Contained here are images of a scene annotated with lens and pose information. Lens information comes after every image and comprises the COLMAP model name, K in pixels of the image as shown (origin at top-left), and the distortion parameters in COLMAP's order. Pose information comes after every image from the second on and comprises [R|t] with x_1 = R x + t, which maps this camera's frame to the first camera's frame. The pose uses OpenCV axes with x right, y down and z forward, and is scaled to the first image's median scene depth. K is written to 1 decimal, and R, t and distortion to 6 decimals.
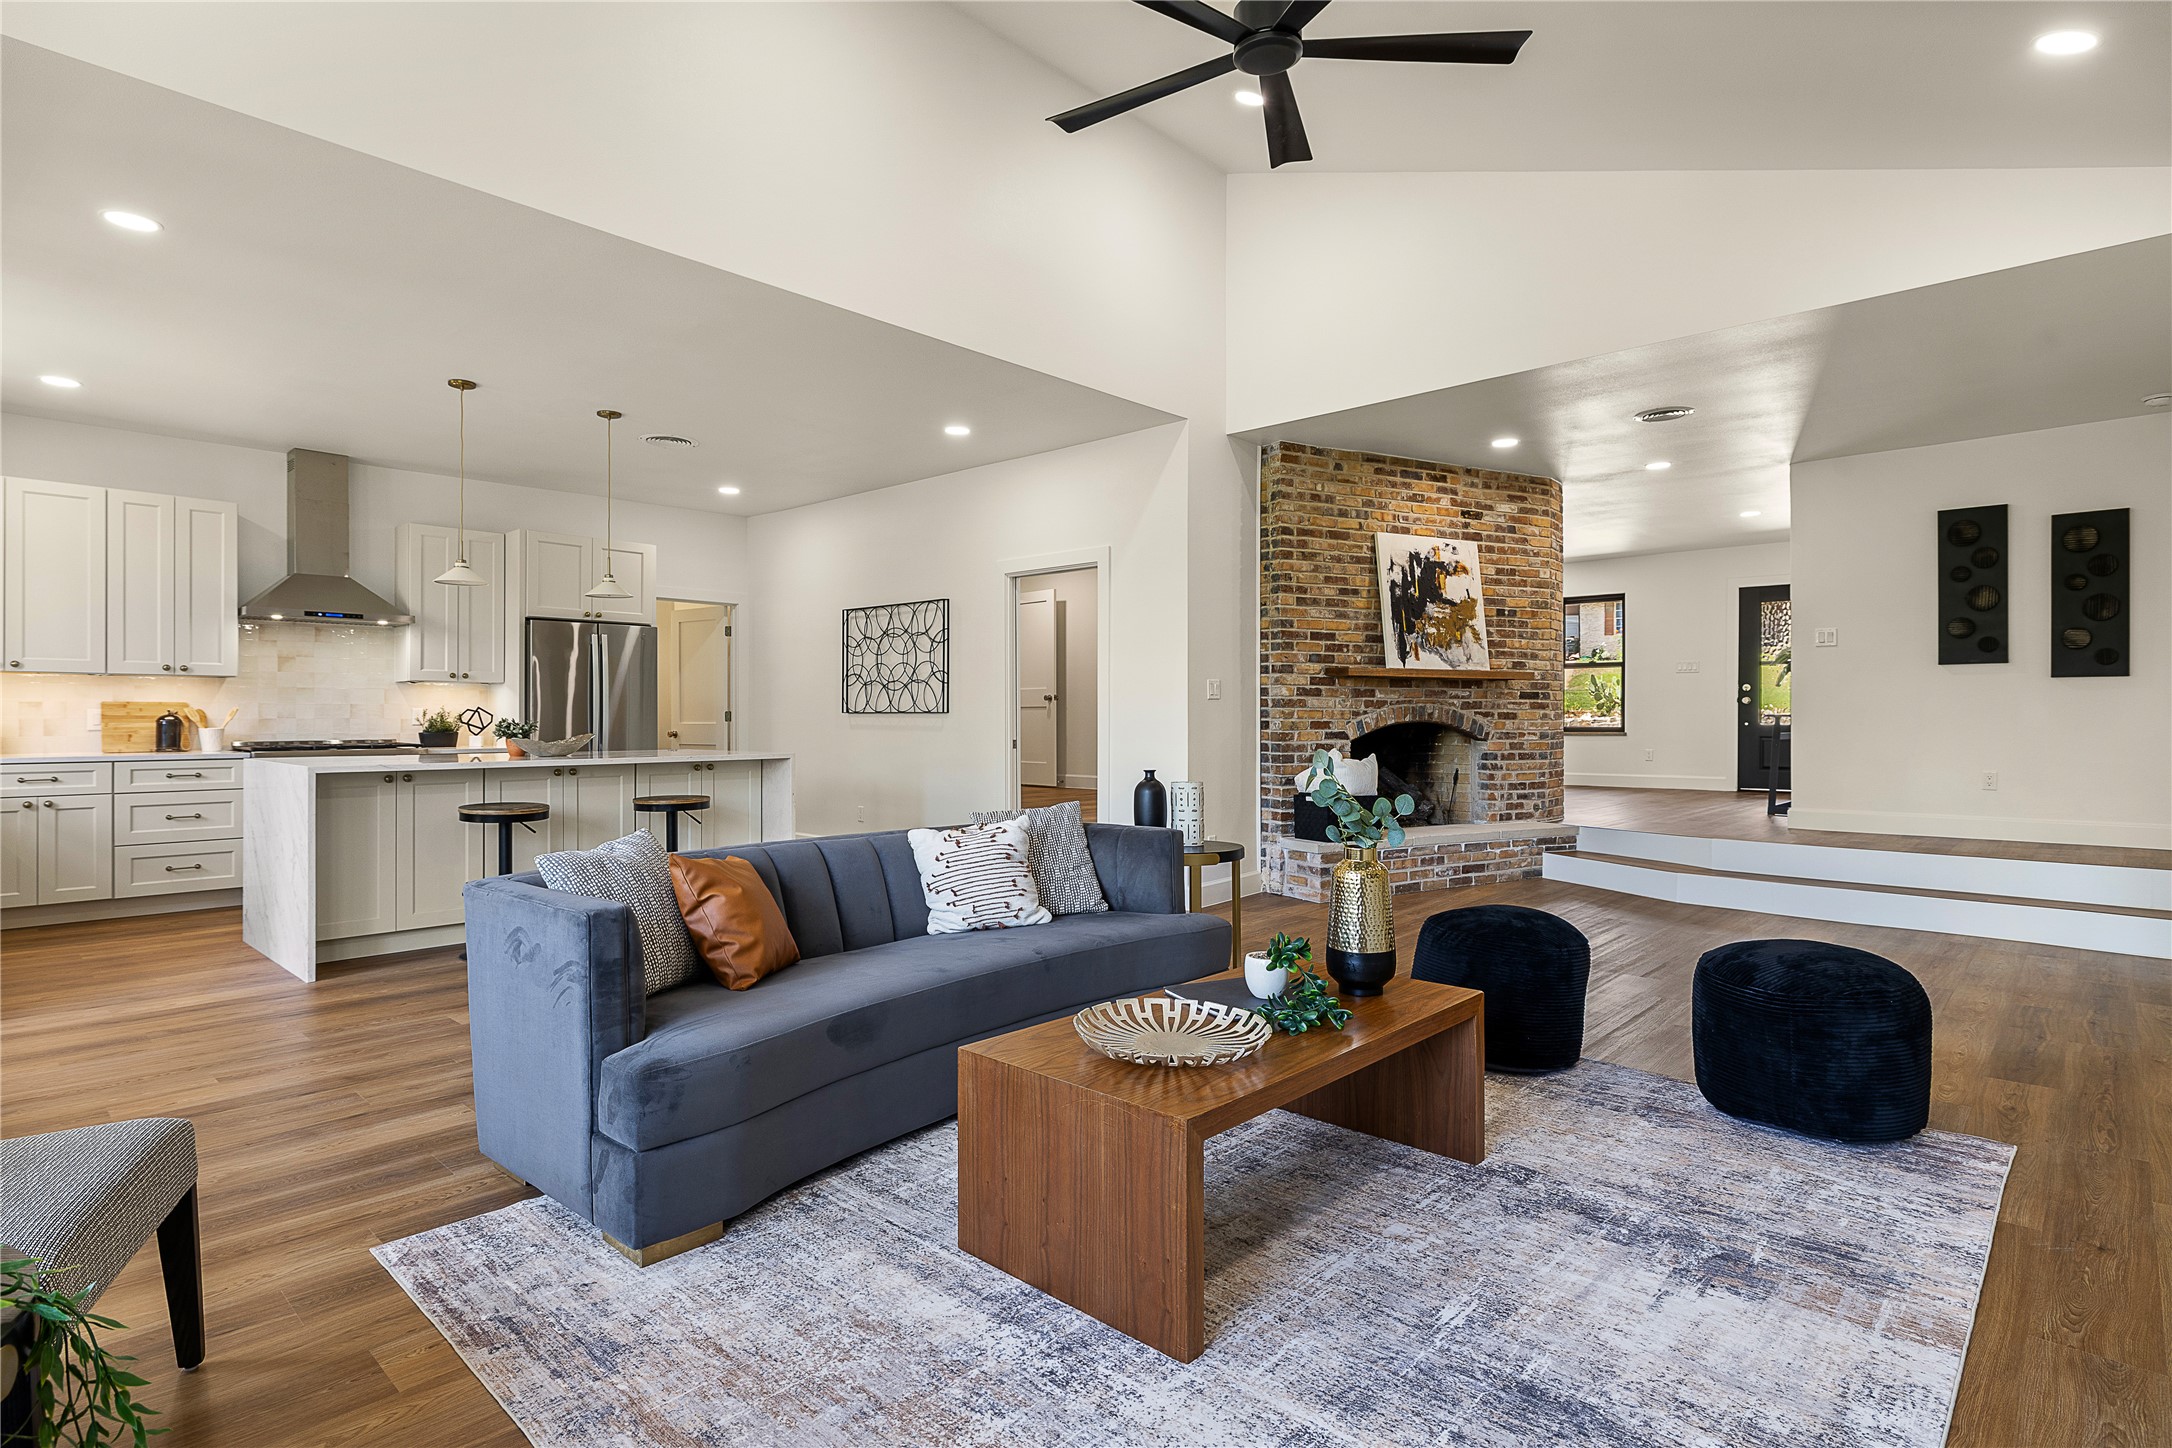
lens RADIAL K [[1107.2, 0, 1087.5], [0, 1107.2, 722.0], [0, 0, 1]] dist [-0.000990, 0.000098]
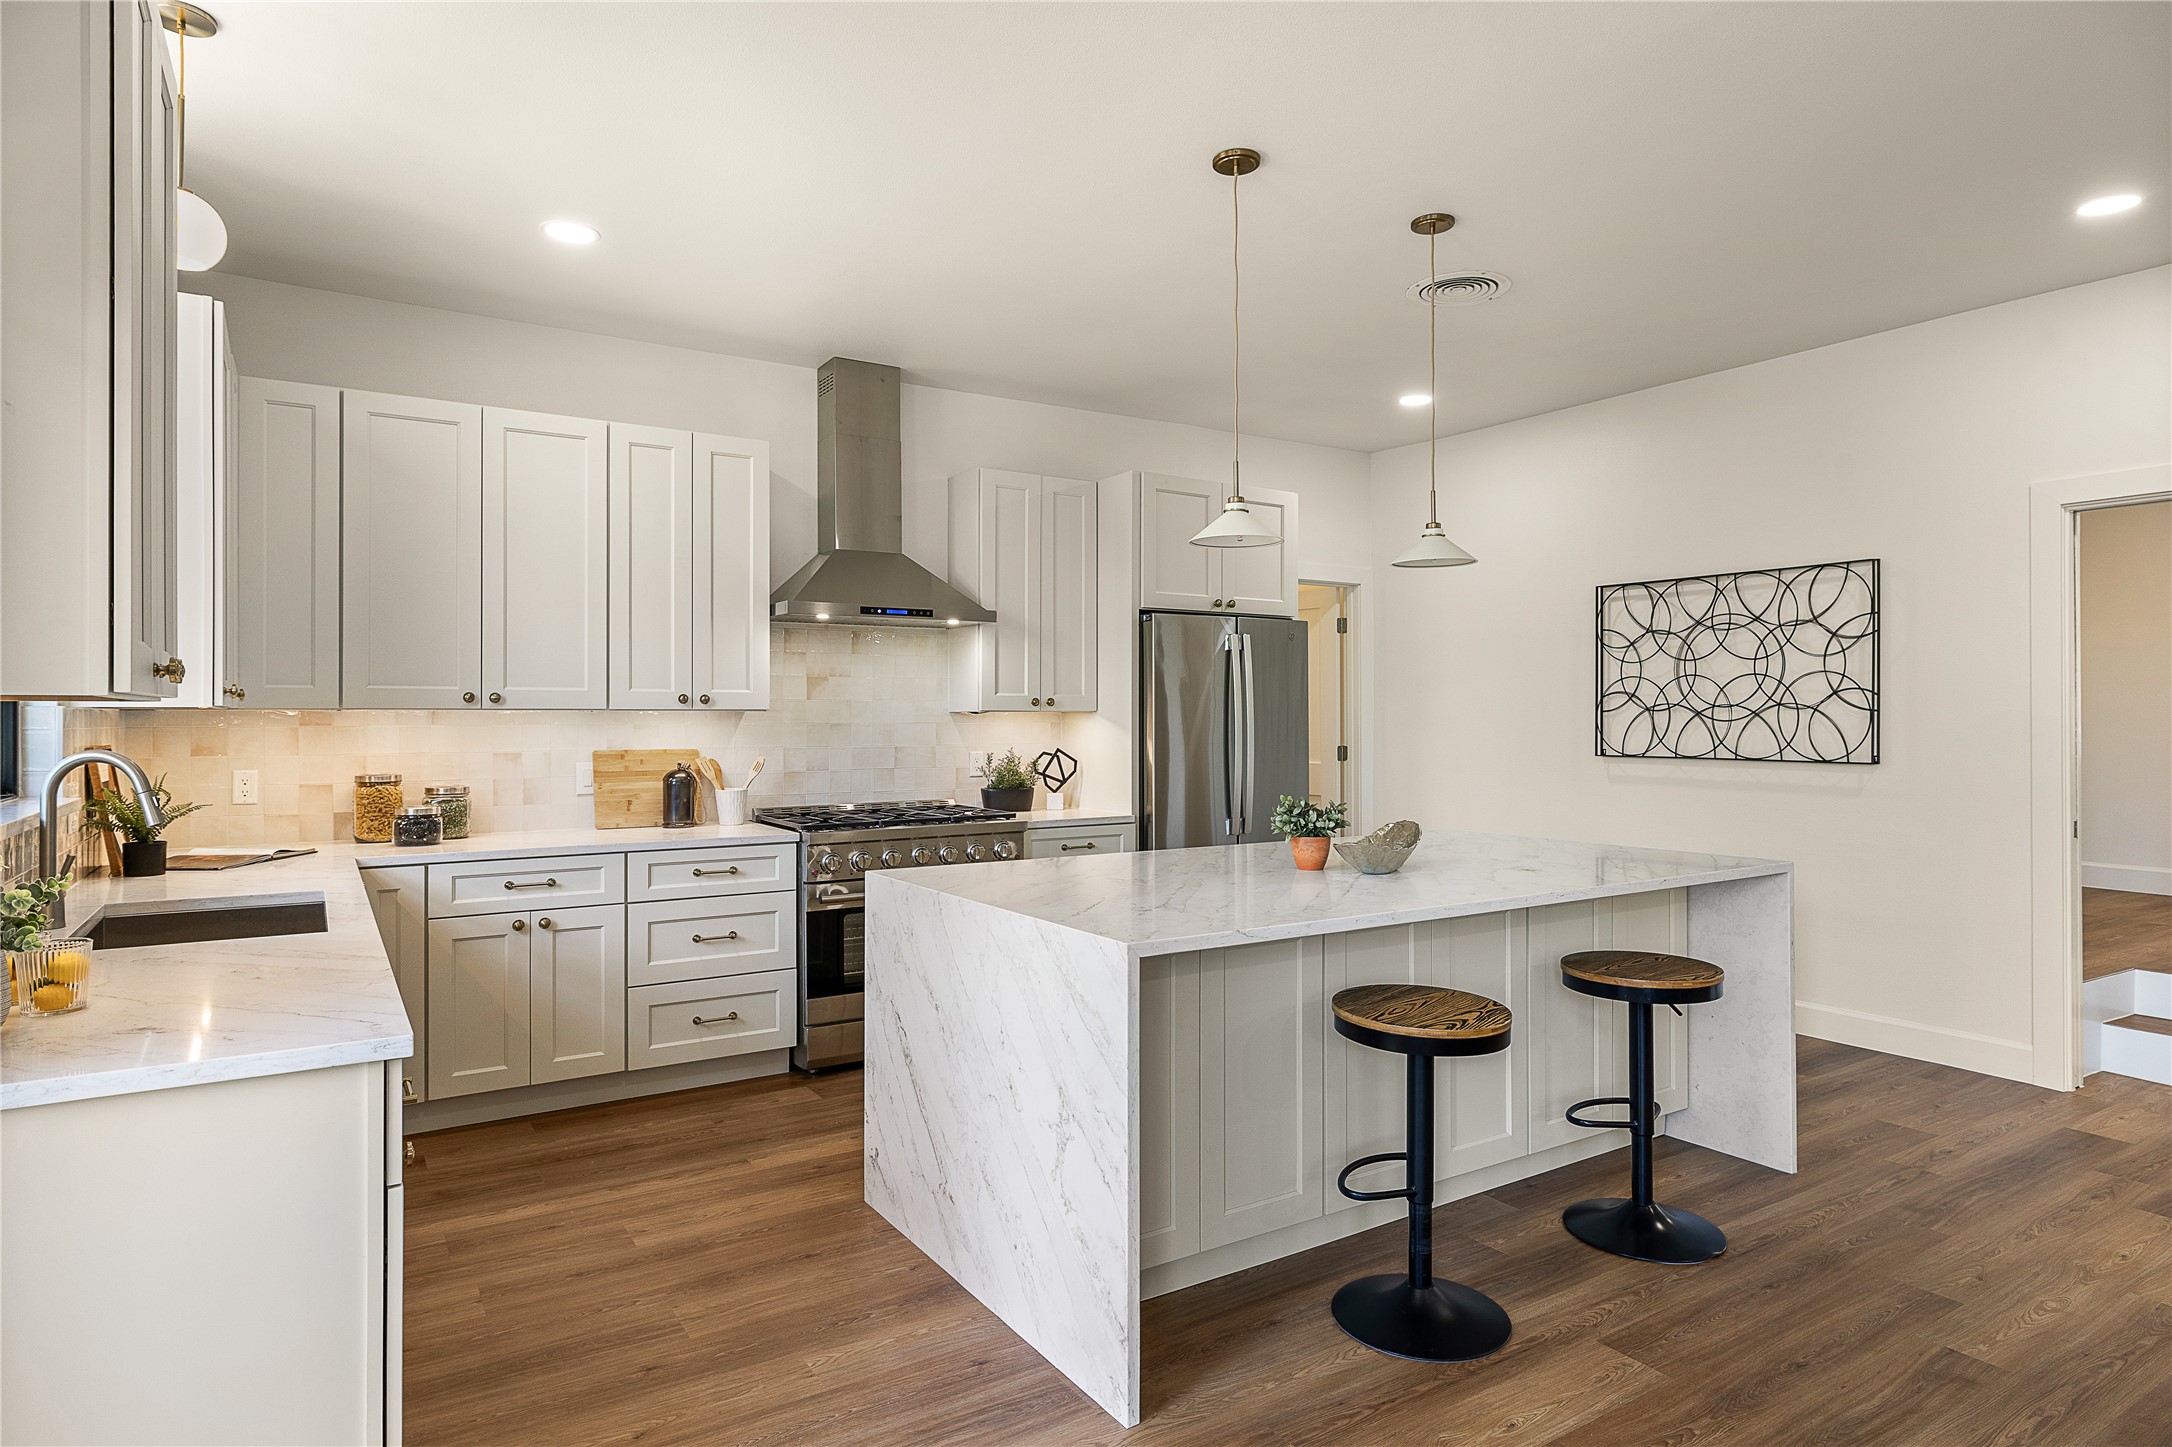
lens RADIAL K [[1211.6, 0, 1084.3], [0, 1211.6, 720.7], [0, 0, 1]] dist [0.001733, 0.000086]
pose [[0.969204, -0.000302, -0.246258, -0.379869], [0.000223, 1.000000, -0.000348, -0.031589], [0.246258, 0.000282, 0.969204, 0.329068]]
